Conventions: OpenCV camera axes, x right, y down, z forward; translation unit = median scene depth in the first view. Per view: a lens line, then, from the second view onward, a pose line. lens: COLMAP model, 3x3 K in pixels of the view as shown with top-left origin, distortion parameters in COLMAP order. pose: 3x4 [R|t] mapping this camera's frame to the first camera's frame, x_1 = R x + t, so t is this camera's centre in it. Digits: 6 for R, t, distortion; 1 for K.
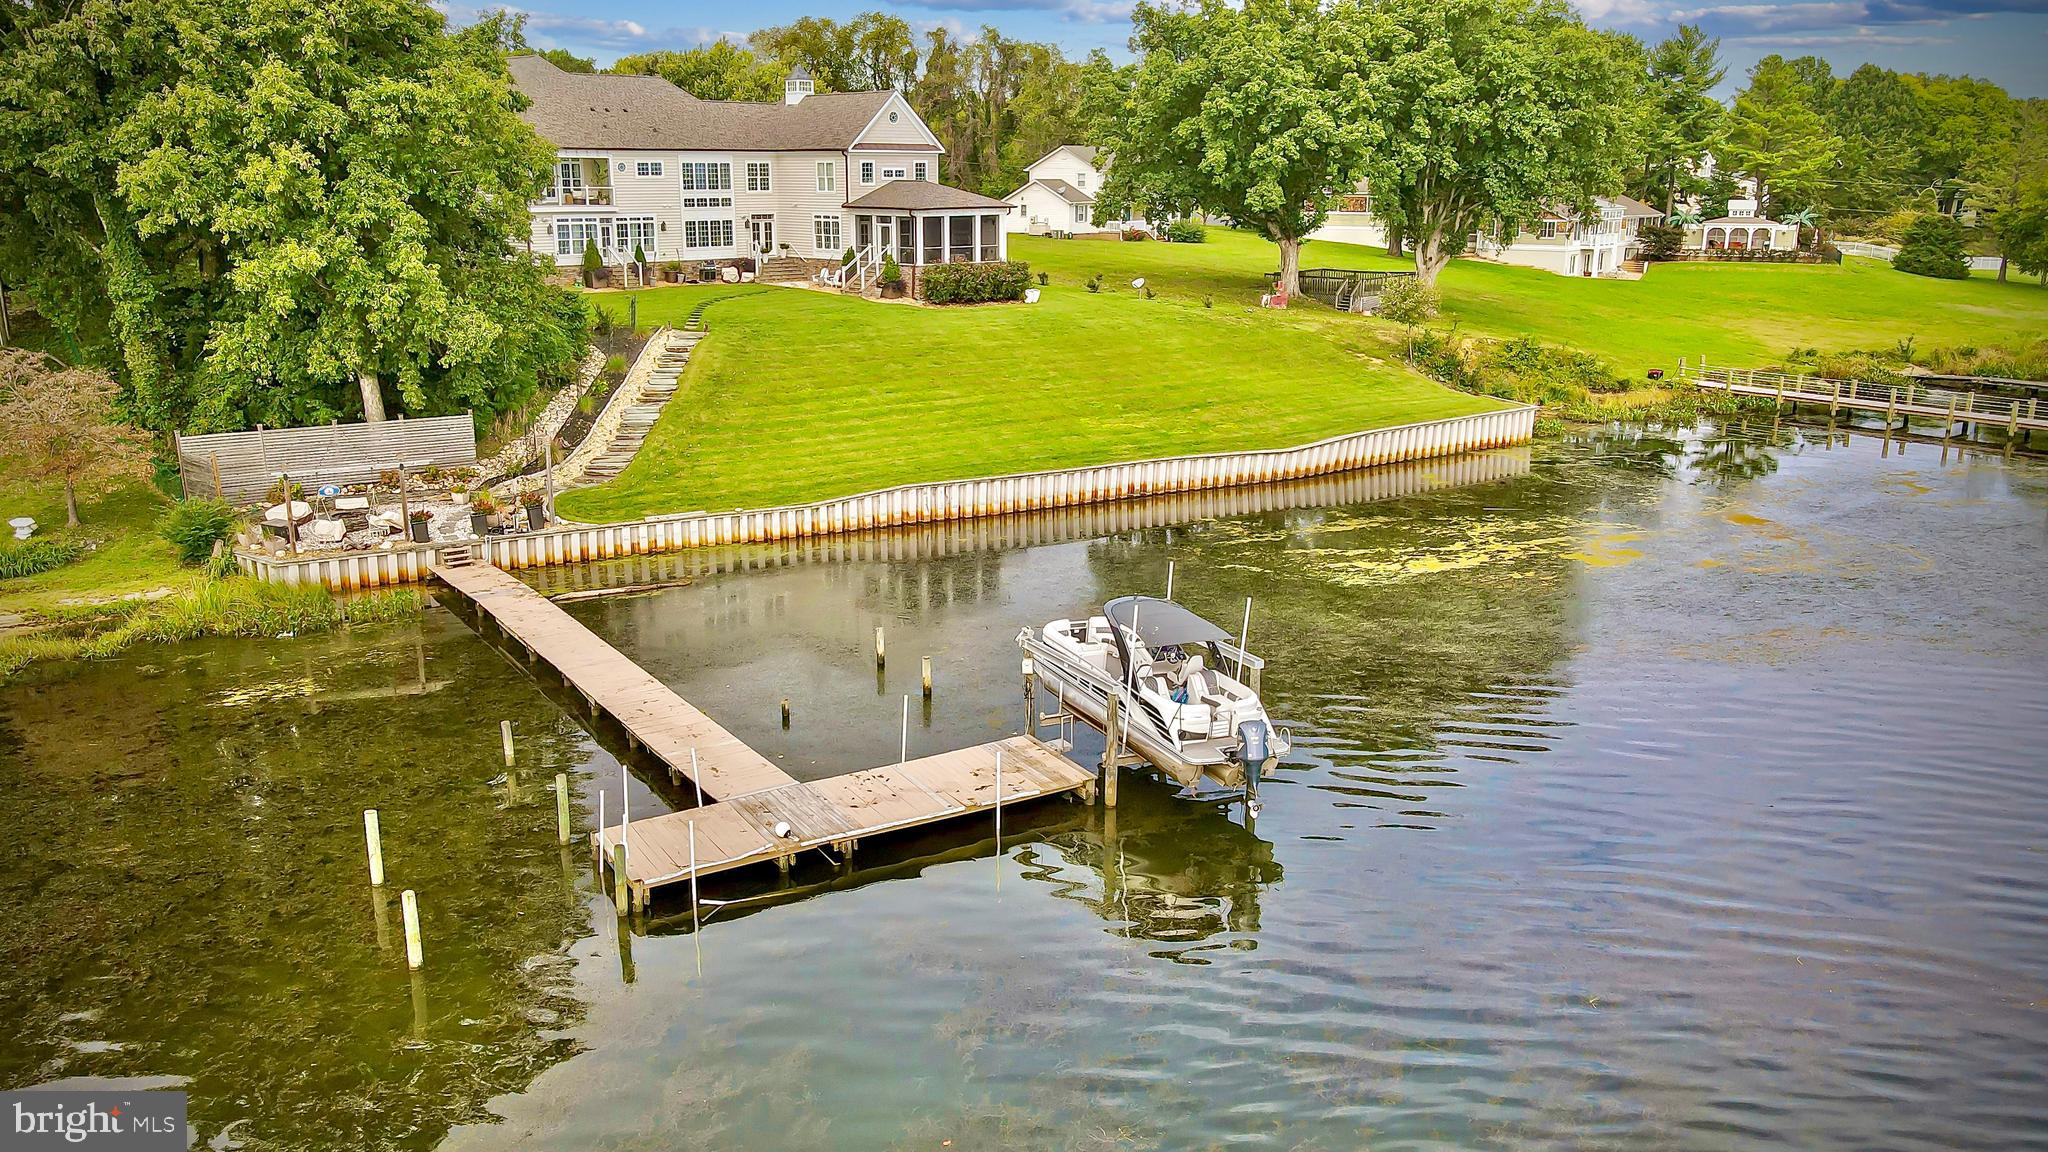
lens RADIAL K [[1497.7, 0, 1006.5], [0, 1497.7, 571.0], [0, 0, 1]] dist [-0.012306, 0.040190]
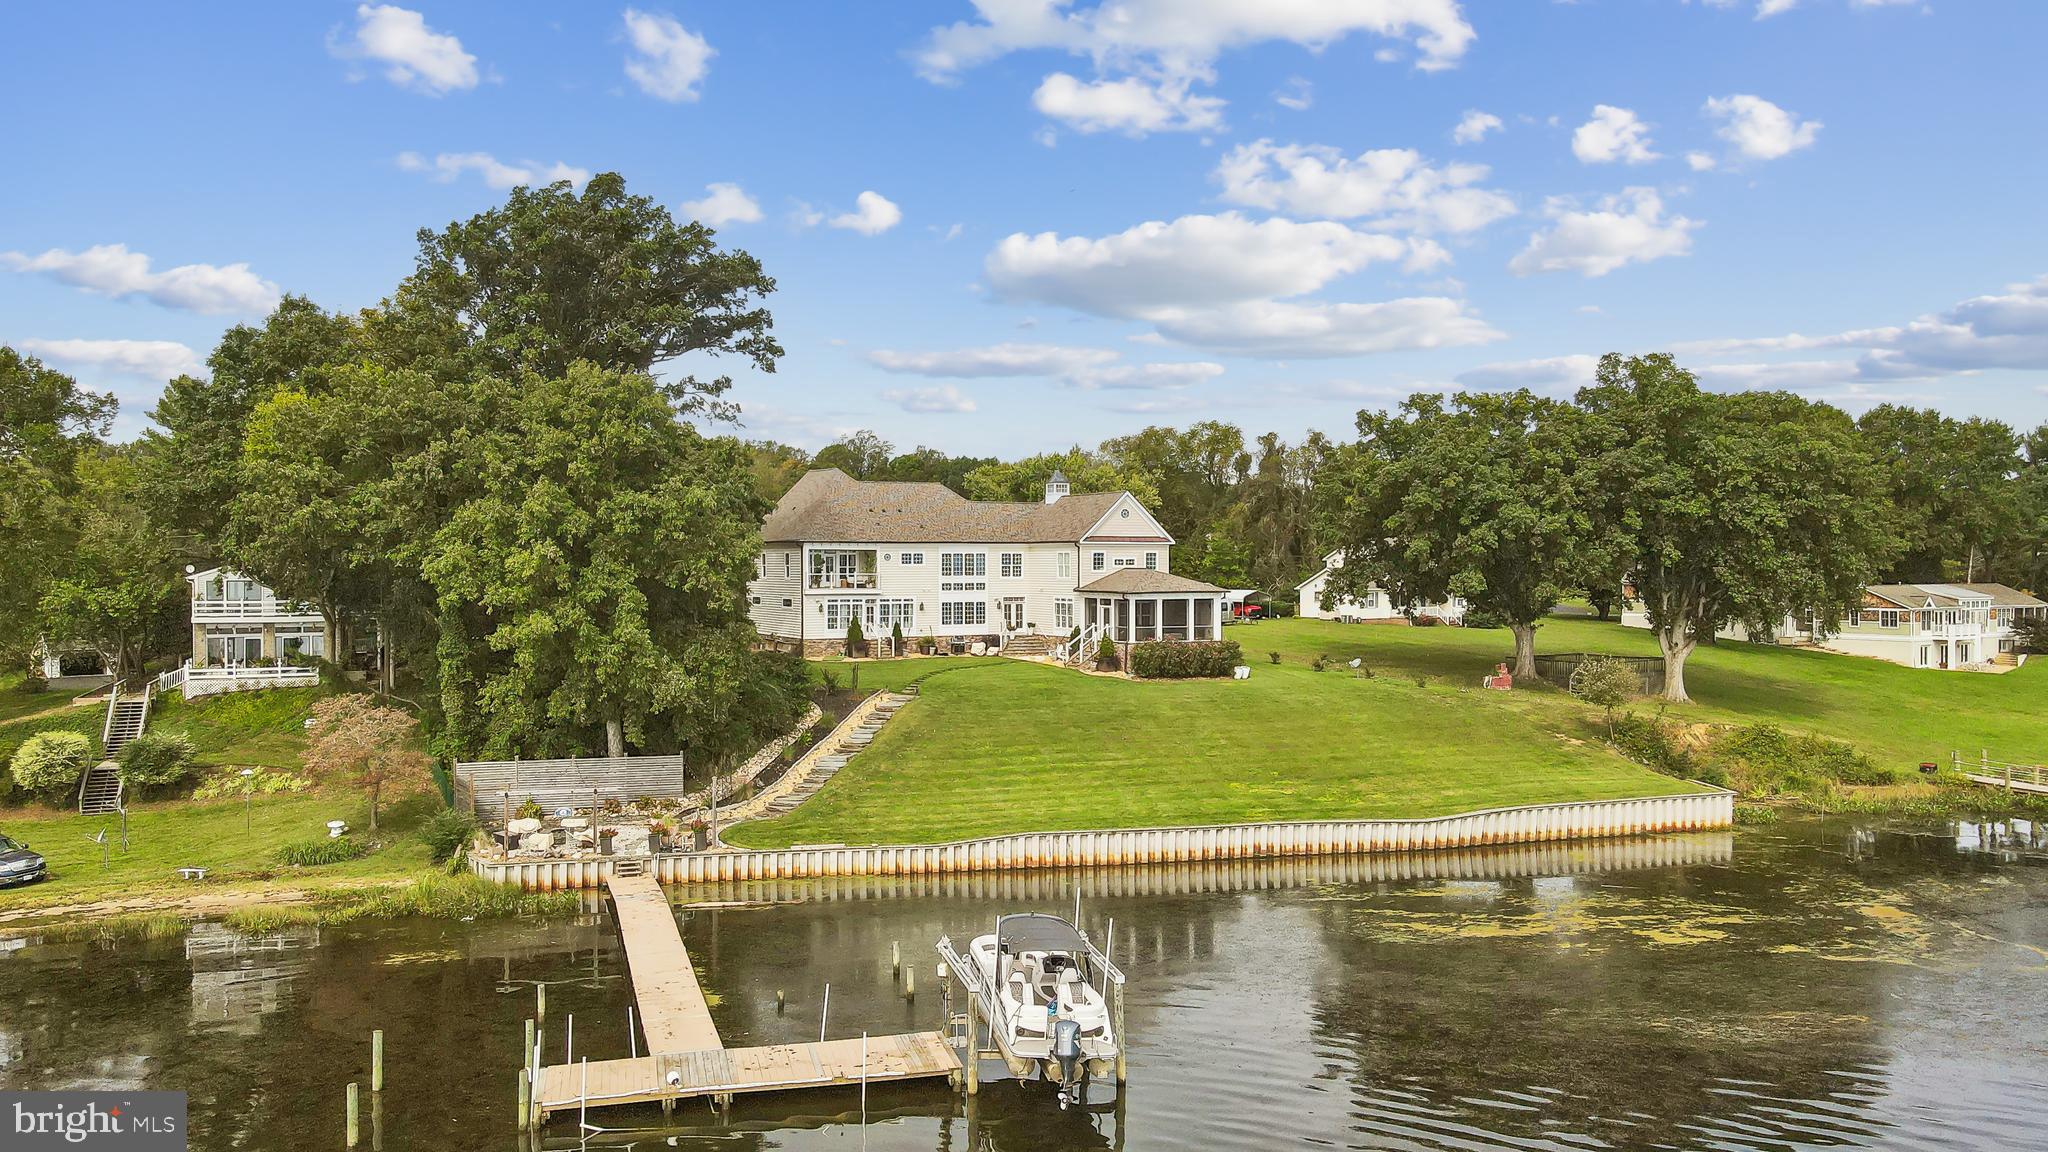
lens RADIAL K [[1497.7, 0, 1031.8], [0, 1497.7, 573.7], [0, 0, 1]] dist [-0.012306, 0.040190]
pose [[0.962614, 0.000641, -0.270877, 0.174769], [-0.068396, 0.968170, -0.240766, 0.018143], [0.262101, 0.250292, 0.932018, -0.063186]]
